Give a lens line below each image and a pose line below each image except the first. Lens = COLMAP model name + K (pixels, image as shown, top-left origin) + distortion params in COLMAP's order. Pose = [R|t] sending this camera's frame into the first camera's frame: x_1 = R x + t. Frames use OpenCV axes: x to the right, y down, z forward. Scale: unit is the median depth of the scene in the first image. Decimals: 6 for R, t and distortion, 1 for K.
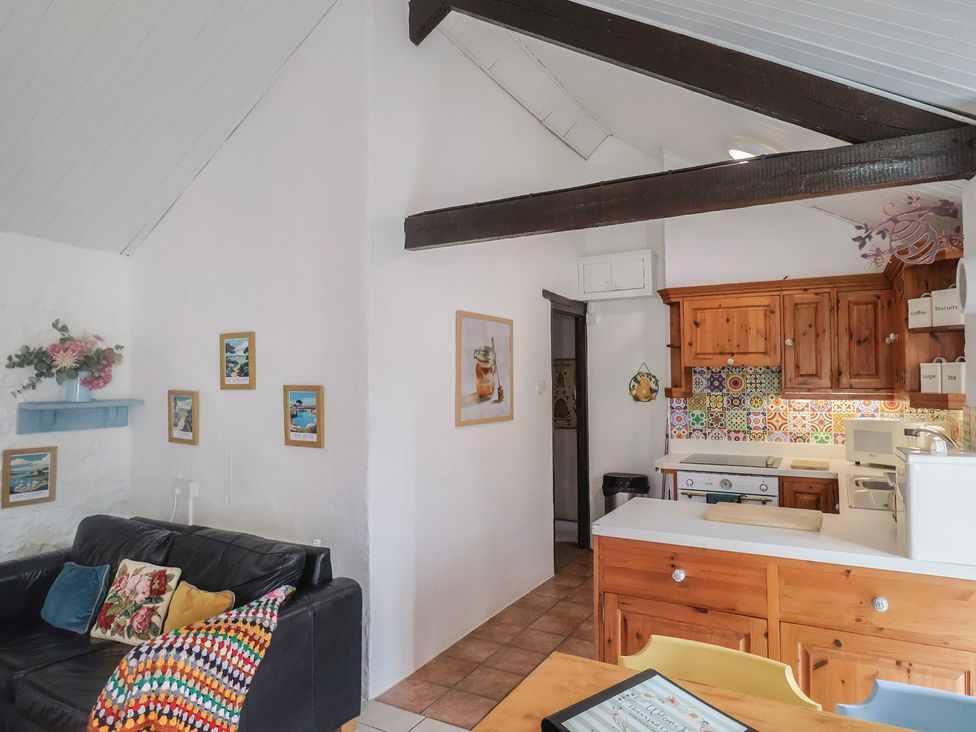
lens RADIAL K [[607.6, 0, 492.1], [0, 607.6, 356.6], [0, 0, 1]] dist [-0.001887, -0.002817]
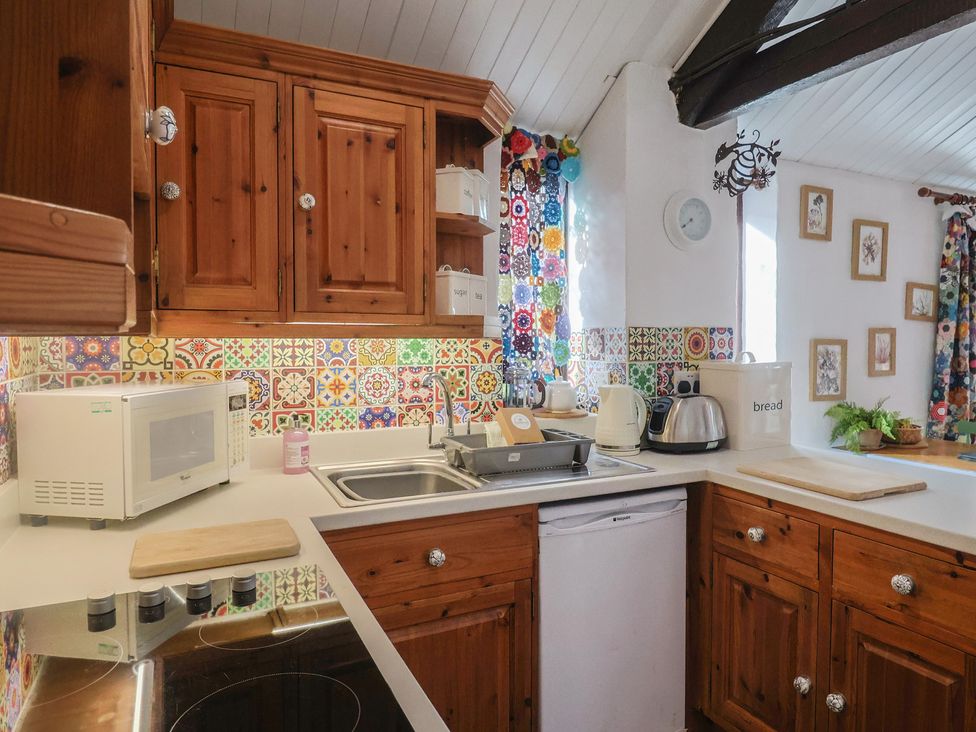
lens RADIAL K [[627.2, 0, 490.7], [0, 627.2, 363.1], [0, 0, 1]] dist [-0.000217, -0.020773]
pose [[-0.819340, -0.013859, 0.573140, 0.208005], [-0.013001, 0.999900, 0.005592, 0.074933], [-0.573160, -0.002869, -0.819438, 1.087112]]
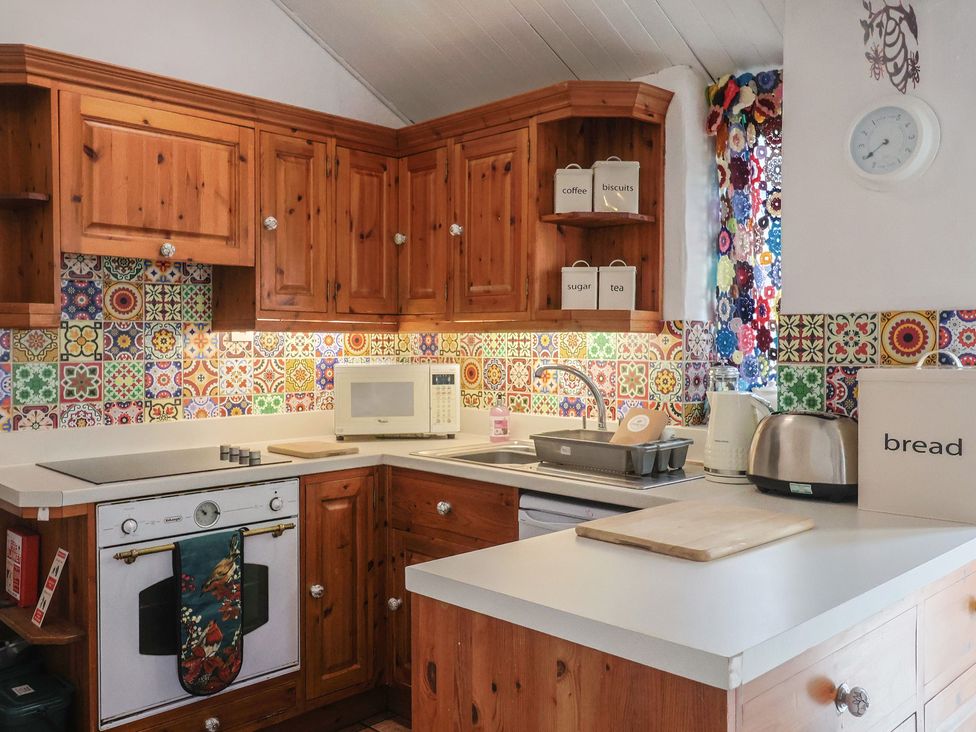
lens RADIAL K [[854.4, 0, 510.1], [0, 854.4, 357.7], [0, 0, 1]] dist [0.005729, -0.001339]
pose [[0.274366, -0.010608, 0.961567, -0.157728], [-0.036093, 0.999121, 0.021321, 0.066407], [-0.960948, -0.040556, 0.273742, 0.567621]]
